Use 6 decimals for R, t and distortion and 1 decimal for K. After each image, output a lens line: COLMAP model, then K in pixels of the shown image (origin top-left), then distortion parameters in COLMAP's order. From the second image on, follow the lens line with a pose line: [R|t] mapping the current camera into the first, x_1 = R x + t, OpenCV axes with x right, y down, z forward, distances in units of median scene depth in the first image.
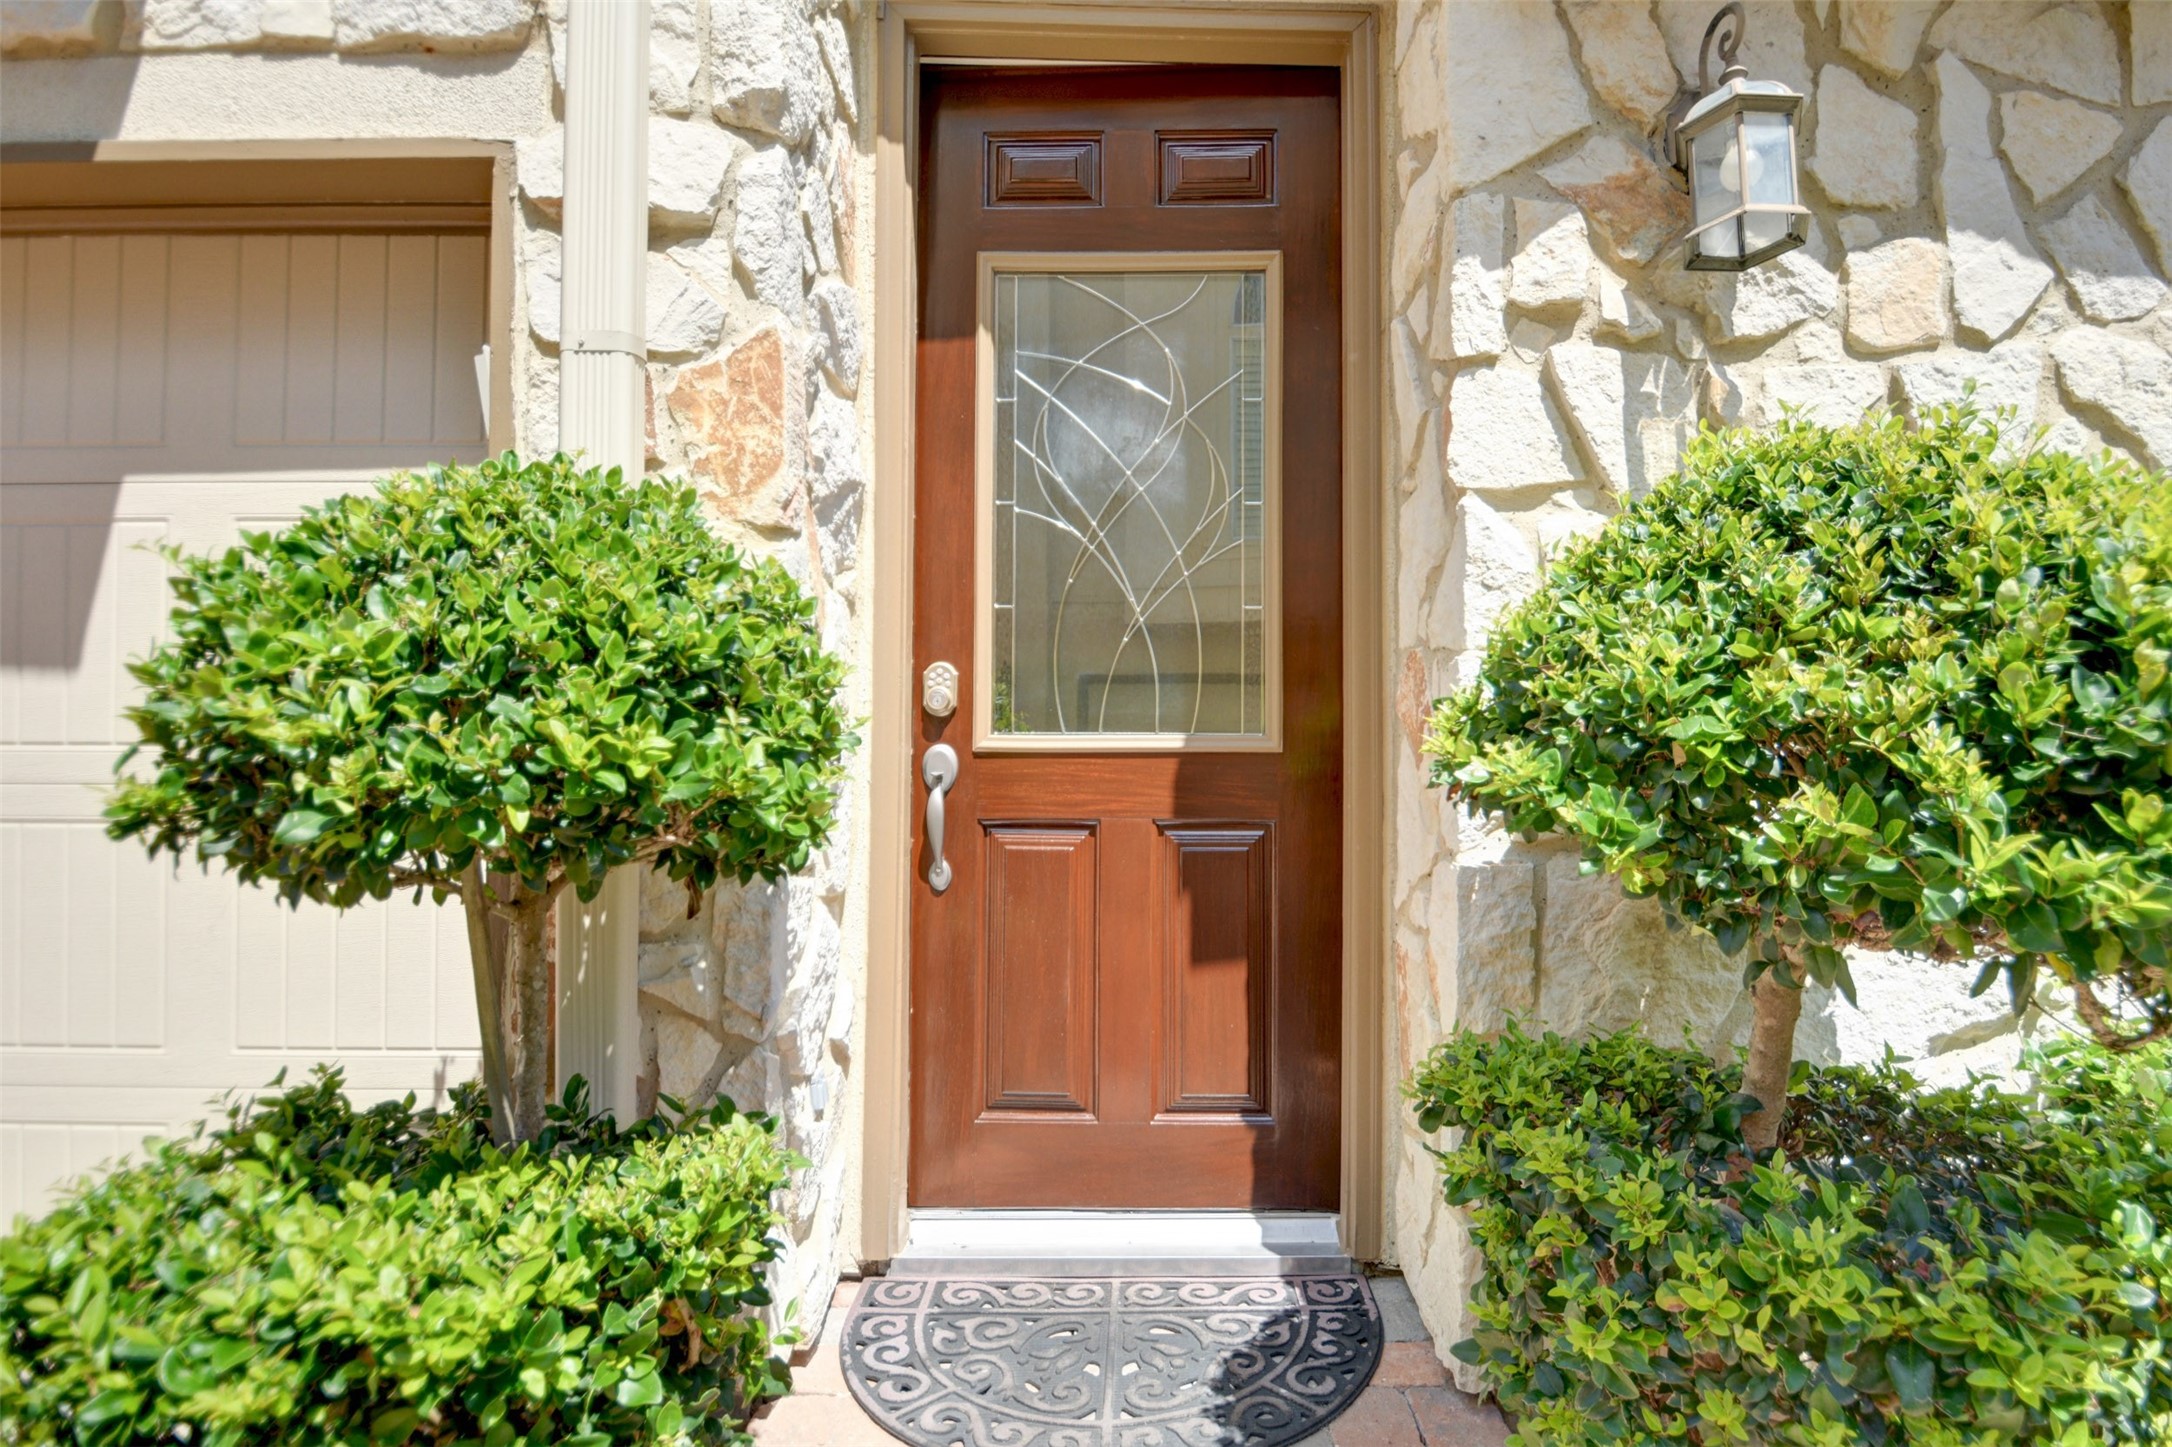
lens RADIAL K [[1116.2, 0, 1086.8], [0, 1116.2, 733.0], [0, 0, 1]] dist [0.014675, -0.022235]
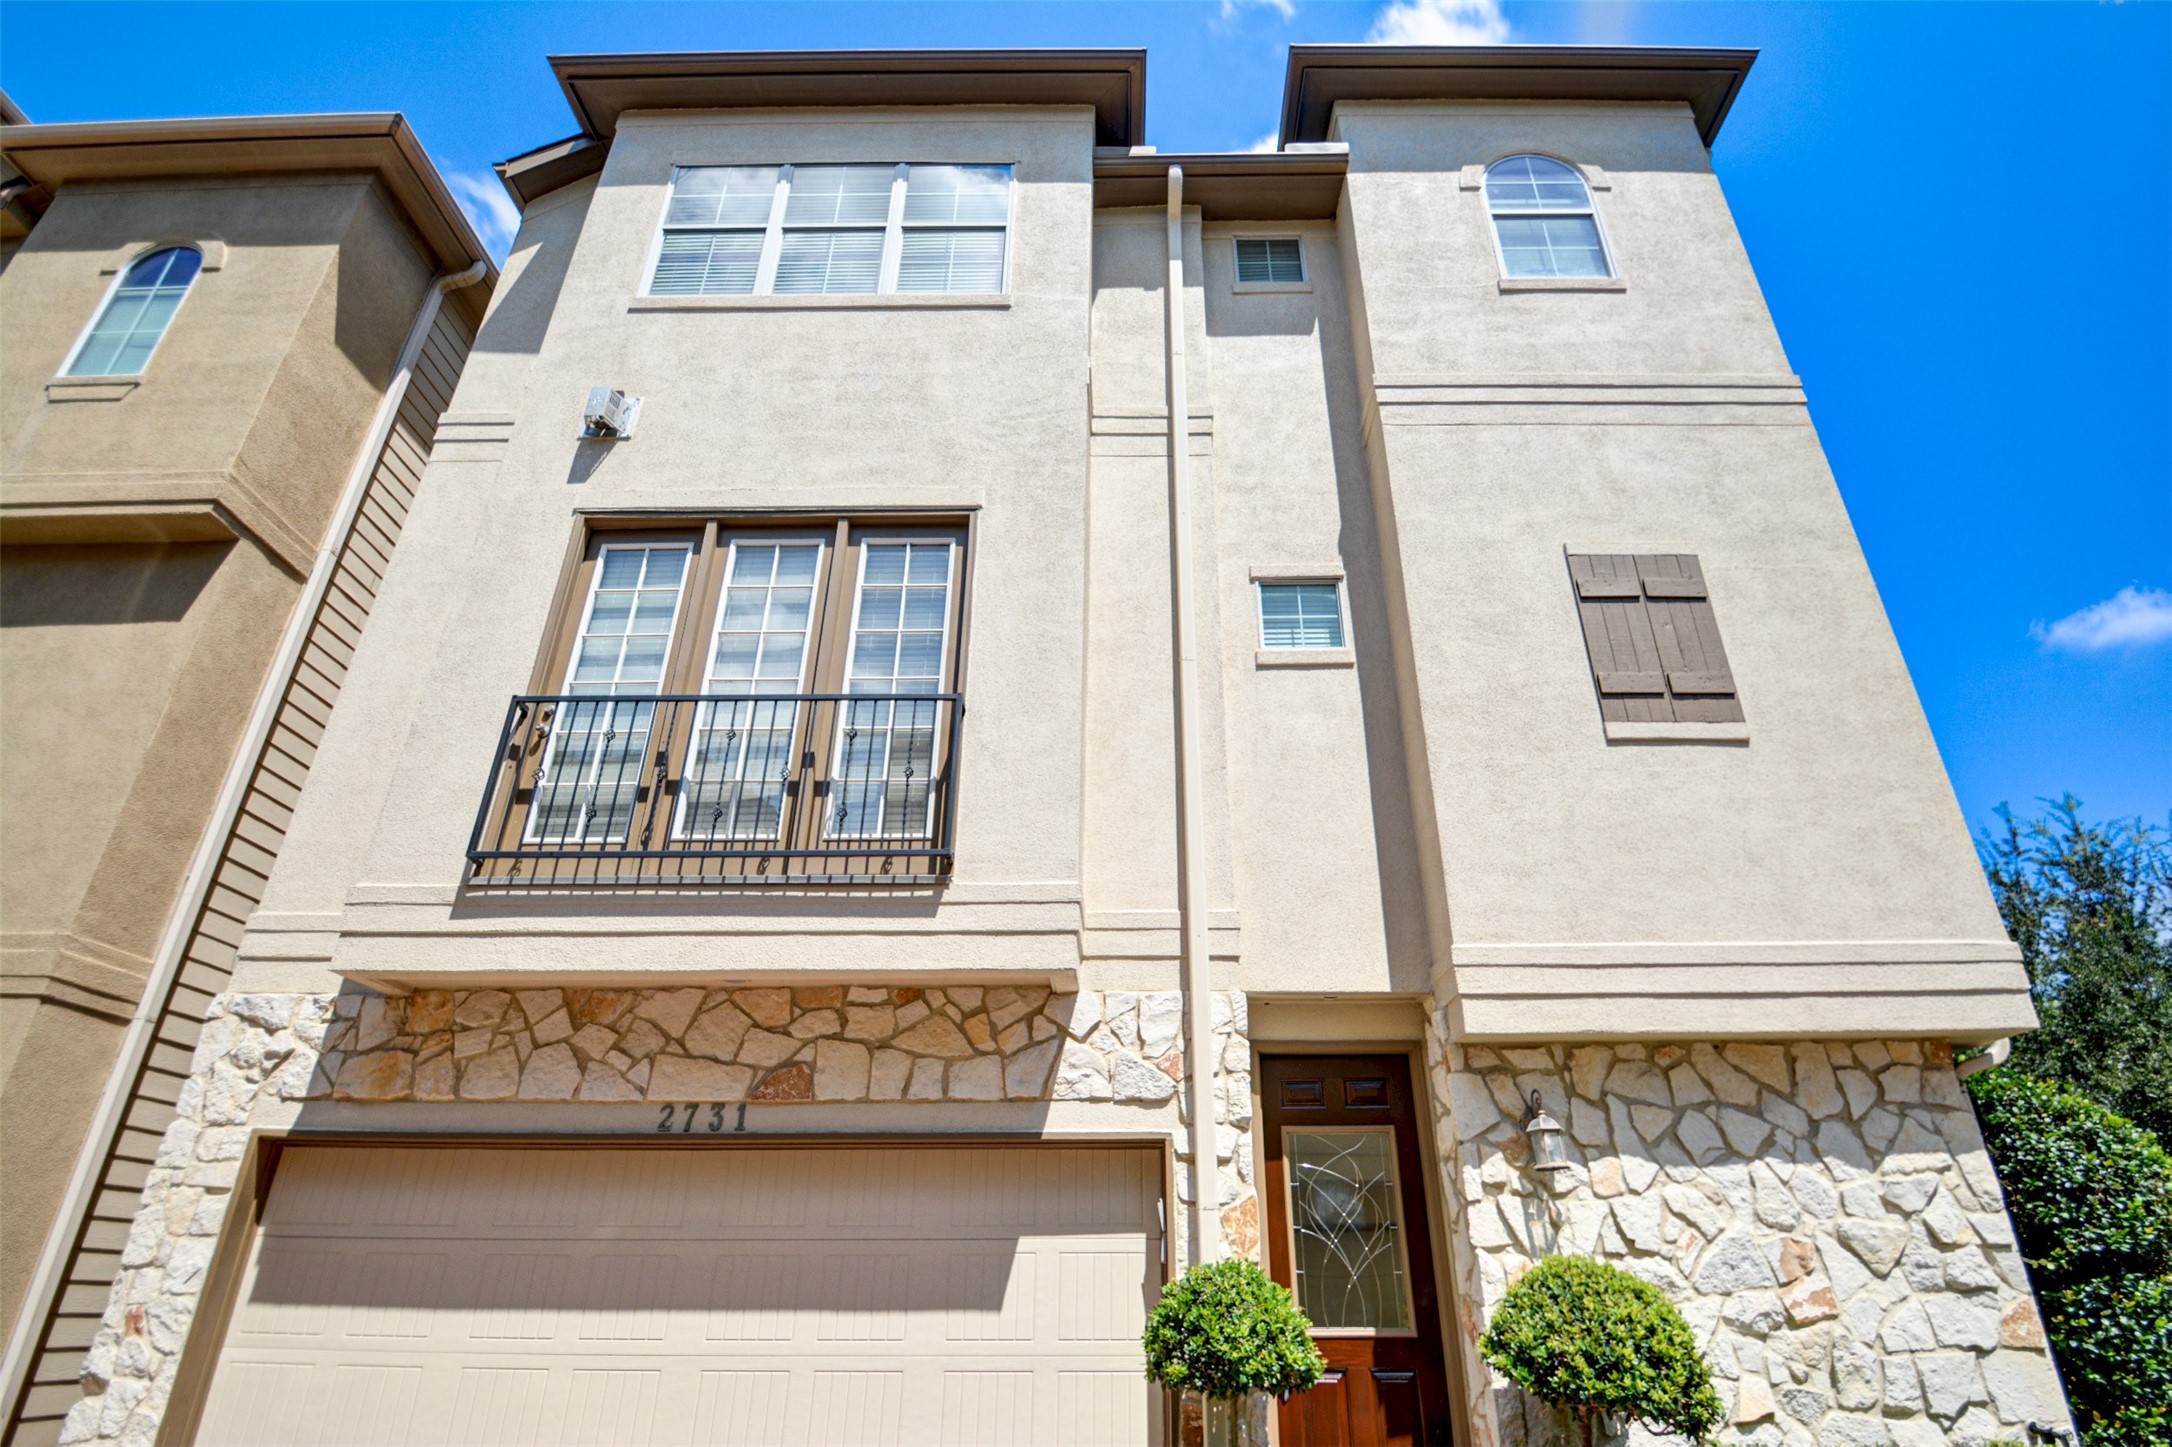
lens RADIAL K [[1116.2, 0, 1086.8], [0, 1116.2, 733.0], [0, 0, 1]] dist [0.014675, -0.022235]
pose [[0.999956, 0.003370, 0.008777, -0.755570], [0.000480, 0.914029, -0.405648, -0.260295], [-0.009390, 0.405634, 0.913987, -2.341460]]
